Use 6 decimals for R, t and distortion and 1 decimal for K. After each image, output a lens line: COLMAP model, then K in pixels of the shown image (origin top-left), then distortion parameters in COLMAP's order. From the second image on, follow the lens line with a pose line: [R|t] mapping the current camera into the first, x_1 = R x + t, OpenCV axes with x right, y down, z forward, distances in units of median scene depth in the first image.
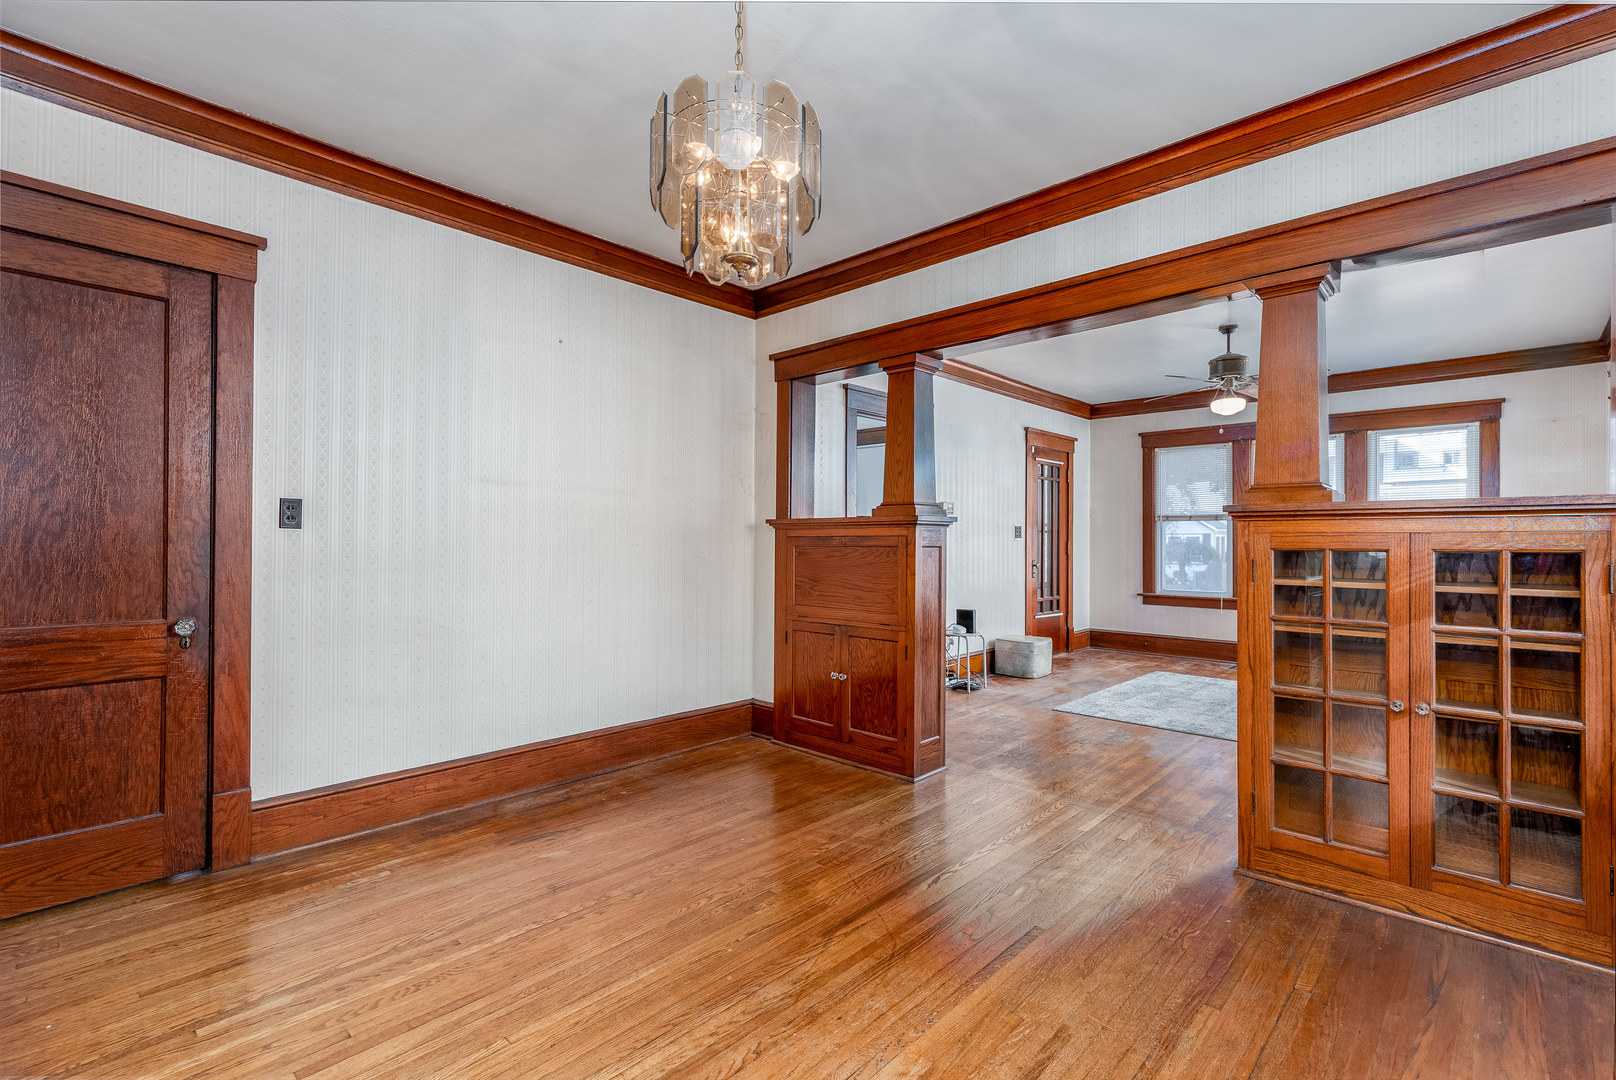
lens RADIAL K [[728.4, 0, 805.3], [0, 728.4, 541.7], [0, 0, 1]] dist [0.004224, 0.000276]
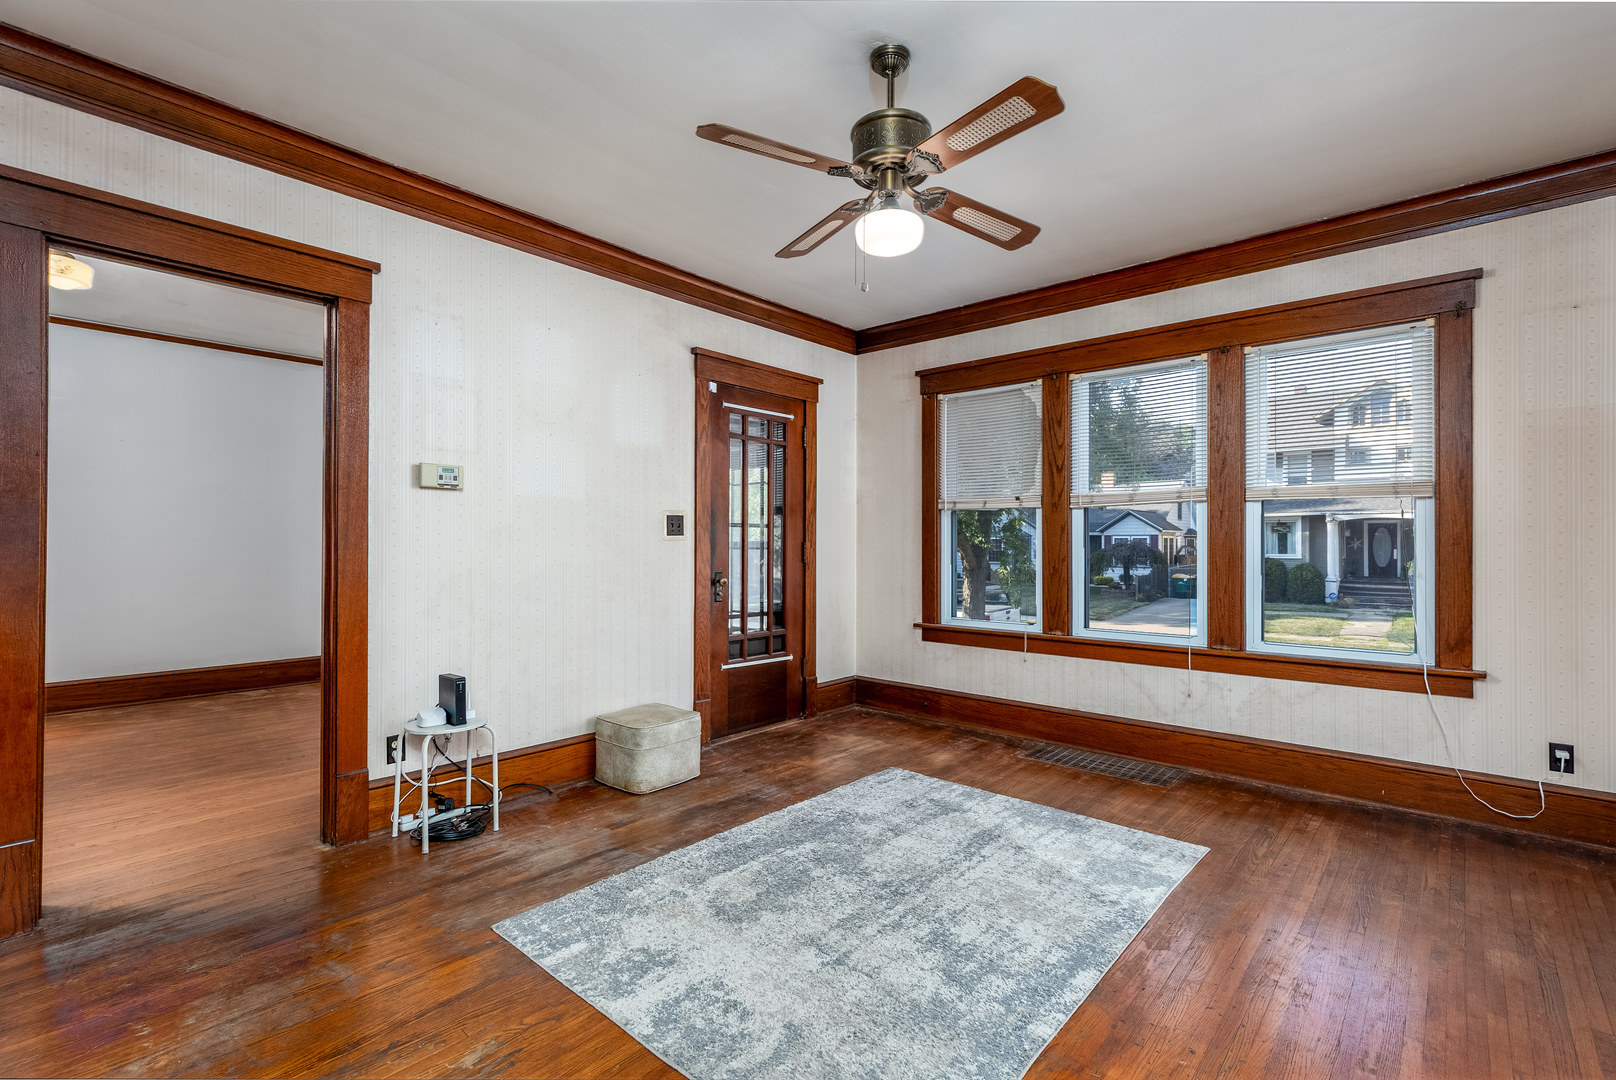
lens RADIAL K [[728.4, 0, 807.9], [0, 728.4, 536.6], [0, 0, 1]] dist [0.004224, 0.000276]
pose [[0.999320, 0.007667, 0.036069, 0.342501], [-0.007465, 0.999956, -0.005730, -0.000812], [-0.036111, 0.005457, 0.999333, 0.371004]]
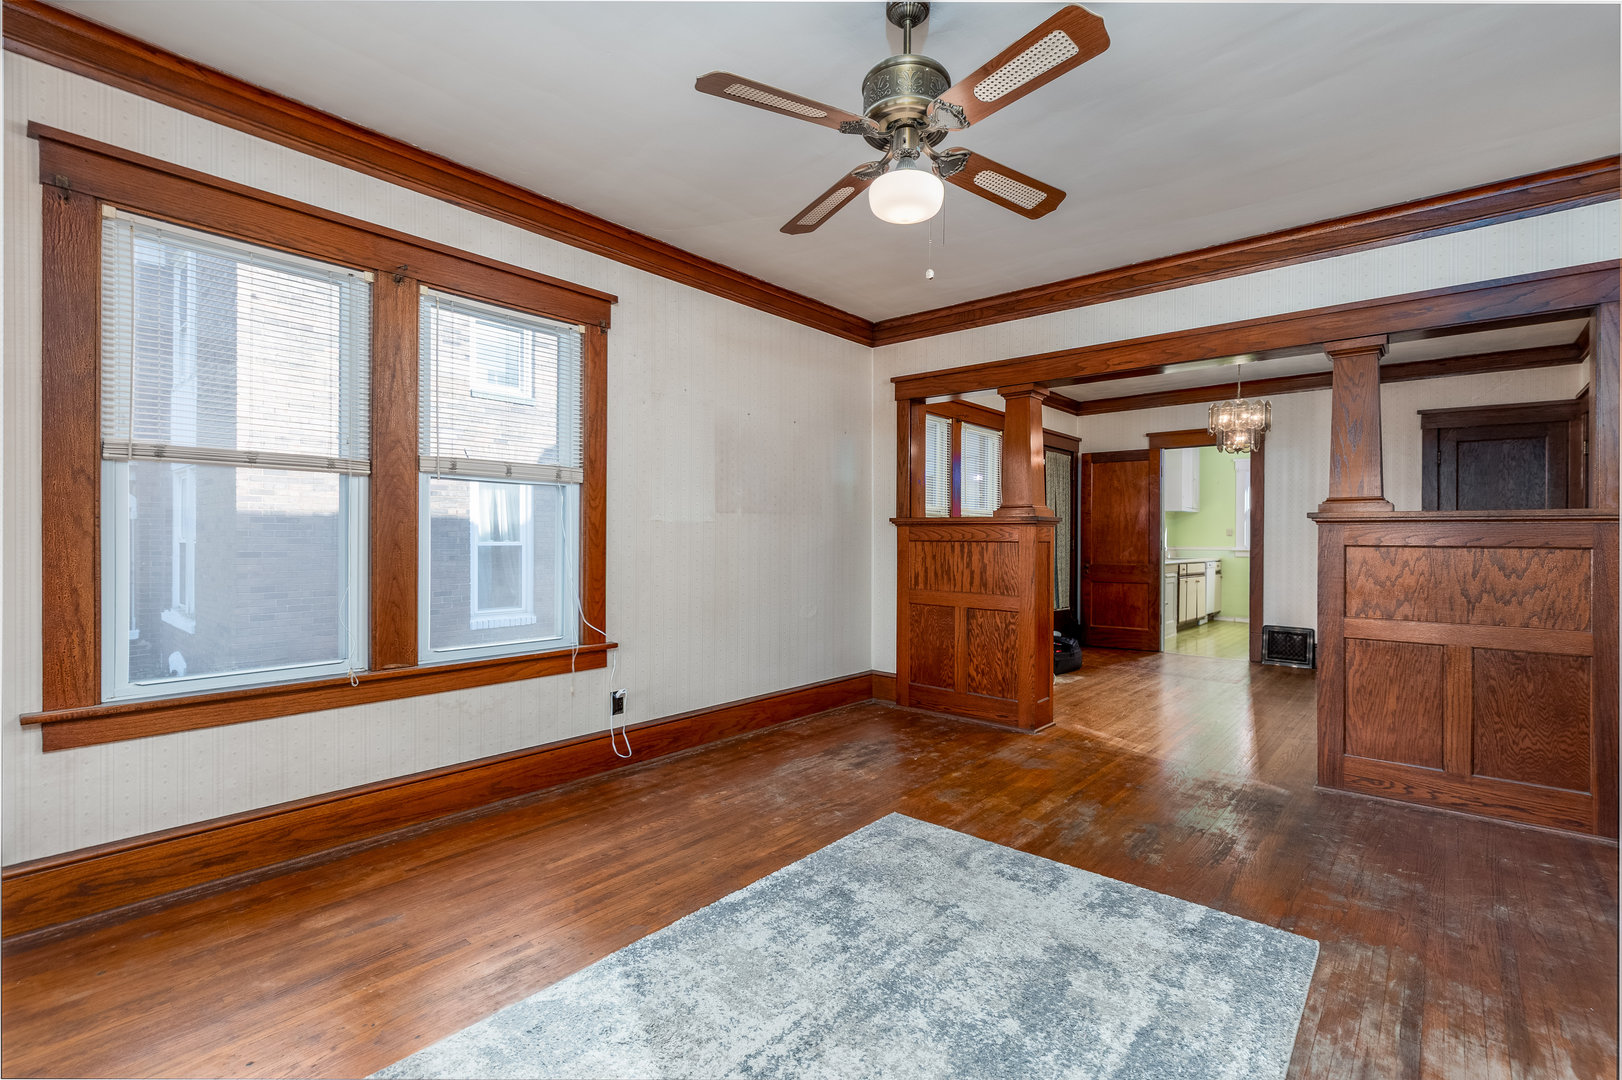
lens RADIAL K [[731.1, 0, 811.7], [0, 731.1, 539.7], [0, 0, 1]] dist [0.004224, 0.000276]
pose [[-0.998872, 0.000385, -0.047492, 0.468456], [0.000519, 0.999996, -0.002808, 0.003074], [0.047491, -0.002830, -0.998868, 1.156888]]
